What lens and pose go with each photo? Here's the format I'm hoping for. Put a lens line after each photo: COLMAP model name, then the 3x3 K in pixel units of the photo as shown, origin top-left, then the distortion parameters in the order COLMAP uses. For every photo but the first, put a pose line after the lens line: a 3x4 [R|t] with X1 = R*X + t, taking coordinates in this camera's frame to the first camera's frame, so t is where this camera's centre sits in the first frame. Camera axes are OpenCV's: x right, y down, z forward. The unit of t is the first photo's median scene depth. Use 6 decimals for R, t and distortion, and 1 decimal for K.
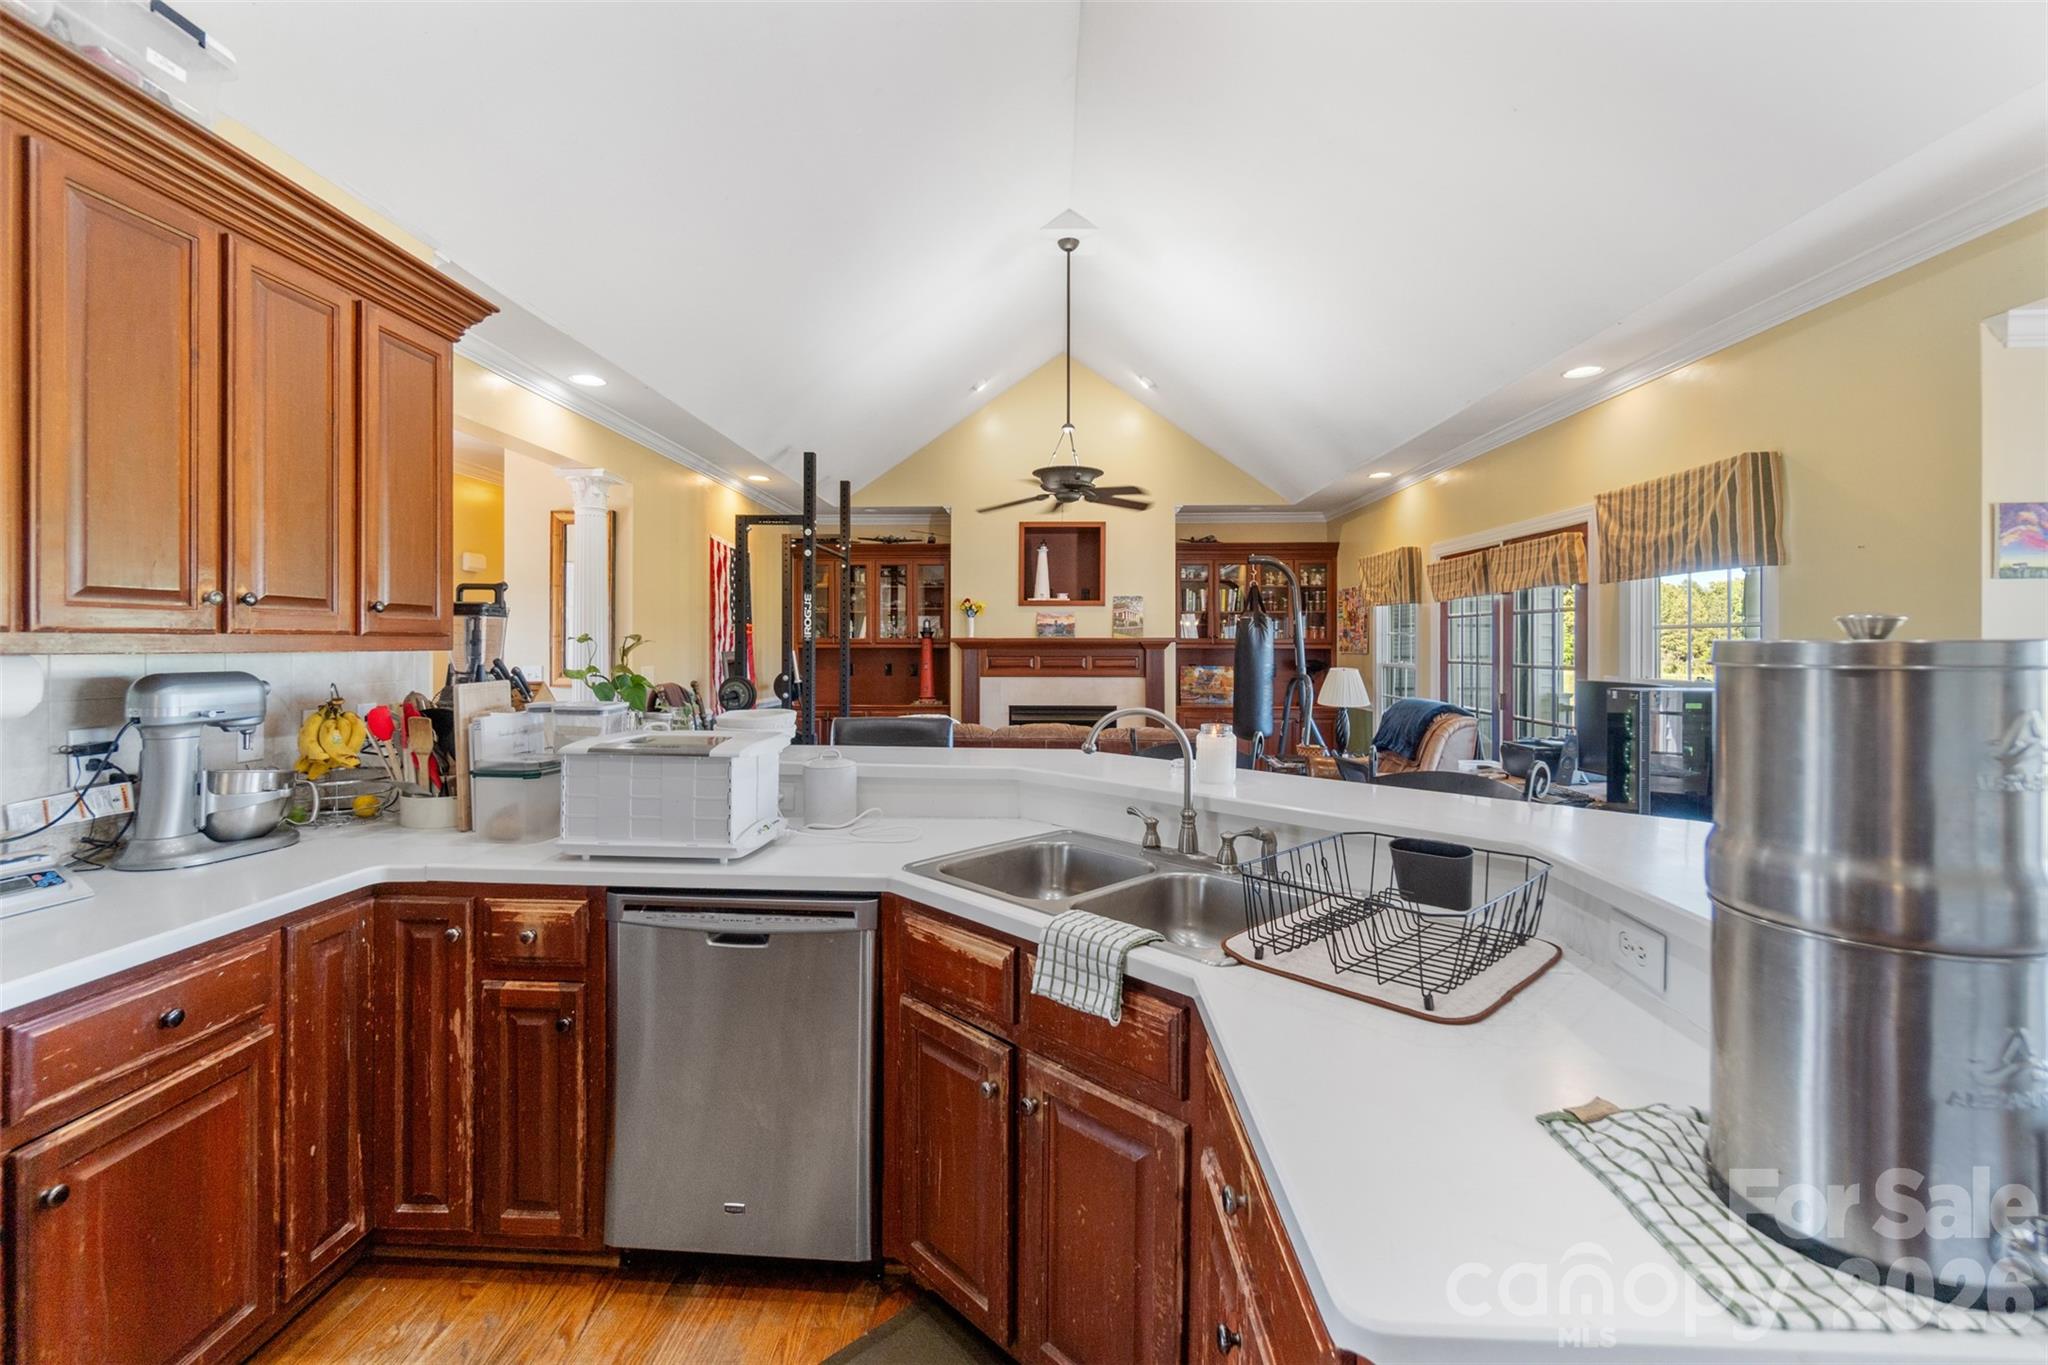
lens RADIAL K [[892.3, 0, 1024.0], [0, 892.3, 649.4], [0, 0, 1]] dist [-0.005727, -0.000044]
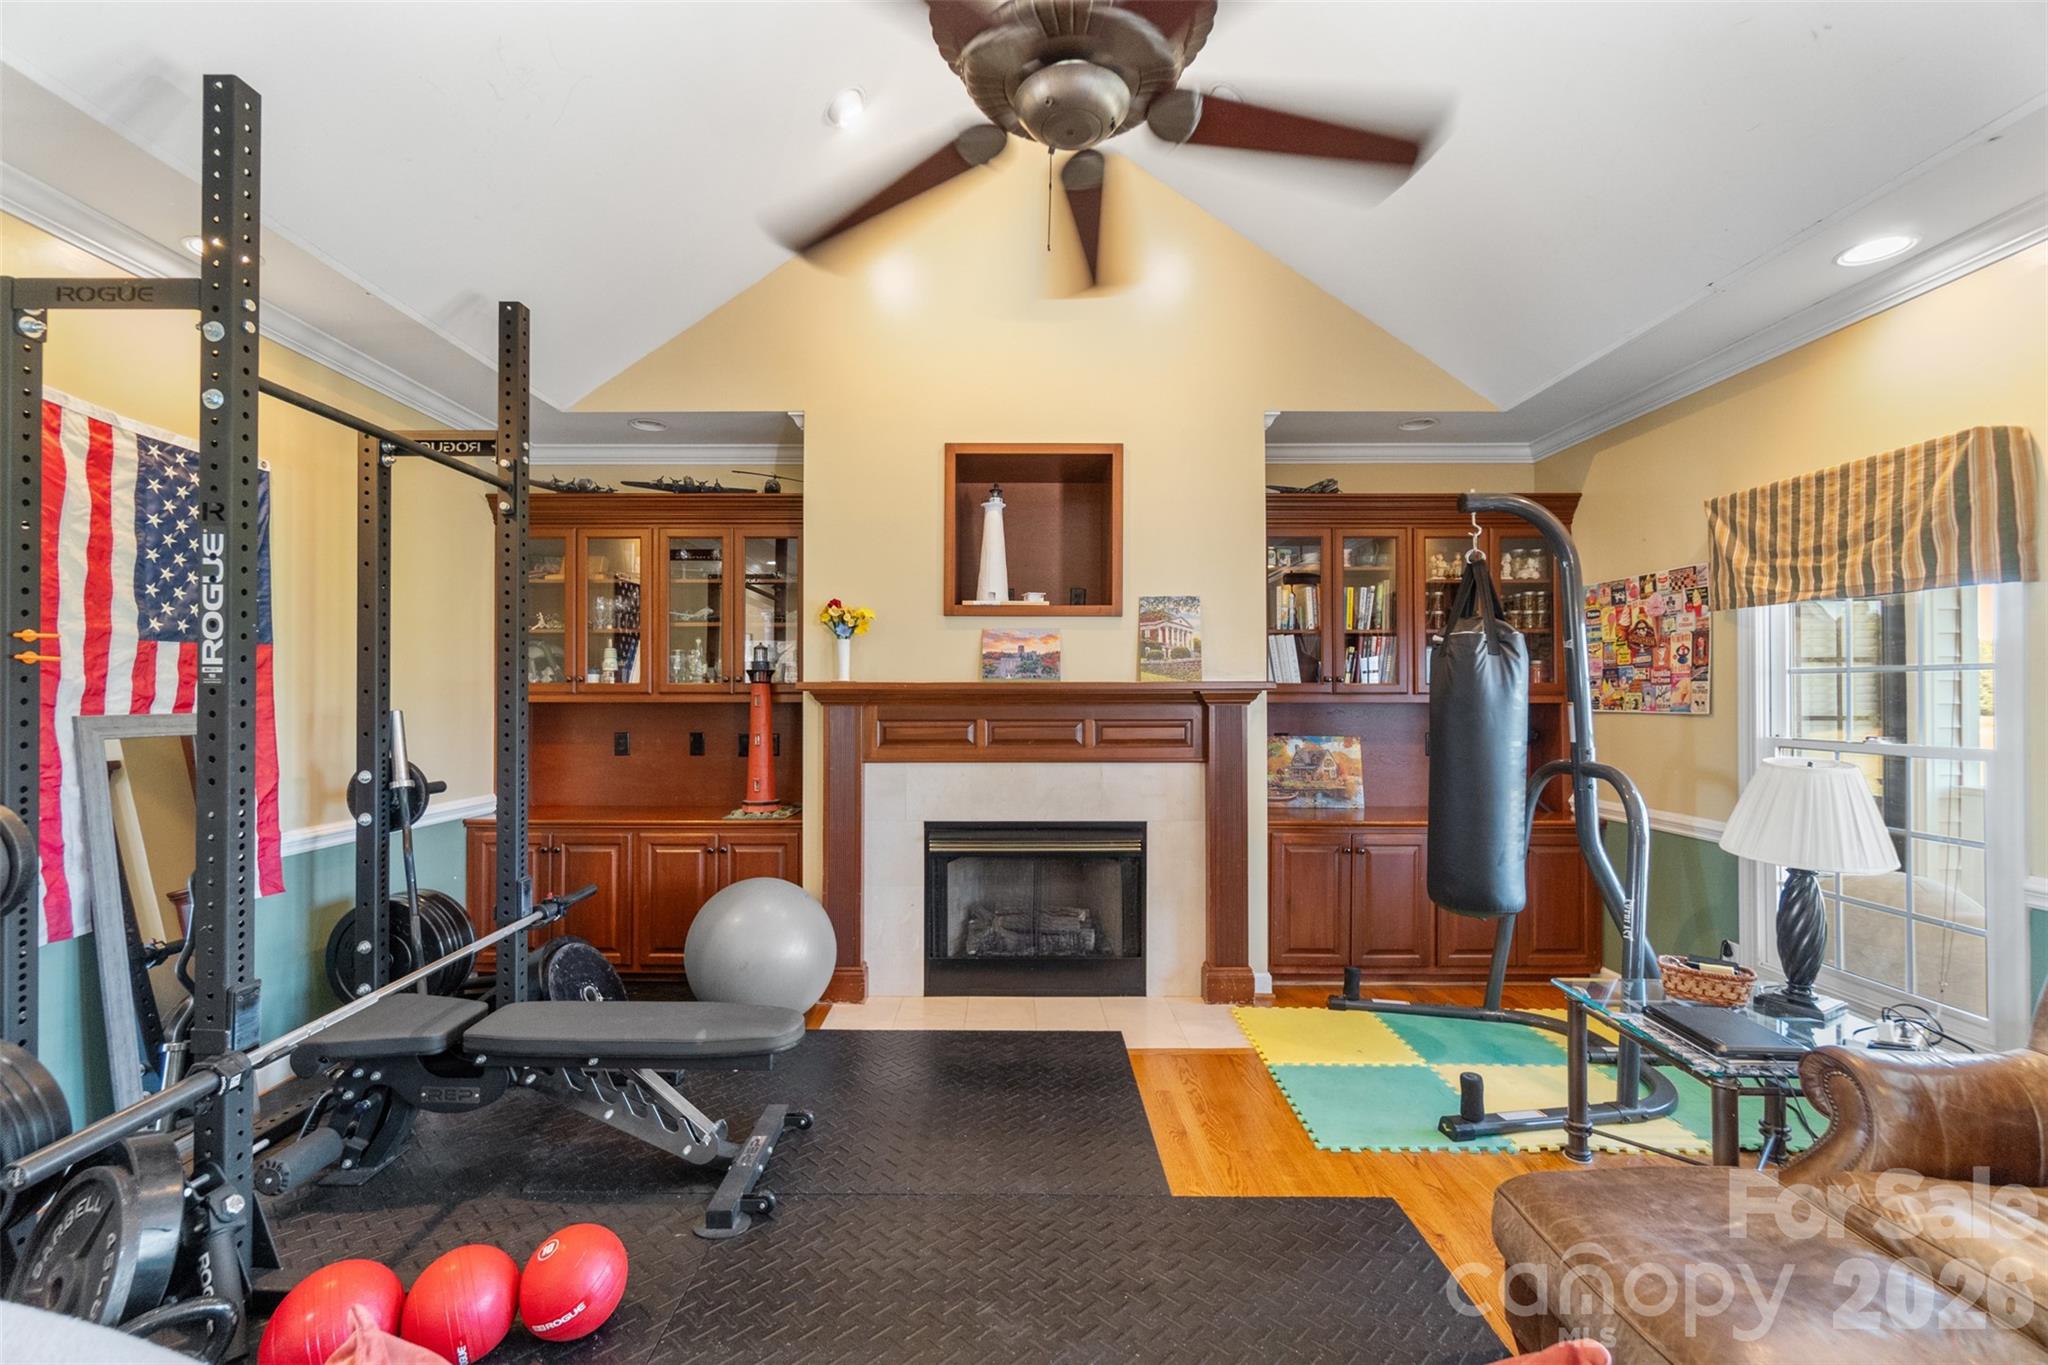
lens RADIAL K [[892.3, 0, 1020.7], [0, 892.3, 689.4], [0, 0, 1]] dist [-0.005727, -0.000044]
pose [[0.999430, -0.000864, 0.033742, 0.018802], [0.001139, 0.999966, -0.008120, -0.004801], [-0.033734, 0.008154, 0.999398, 0.504137]]
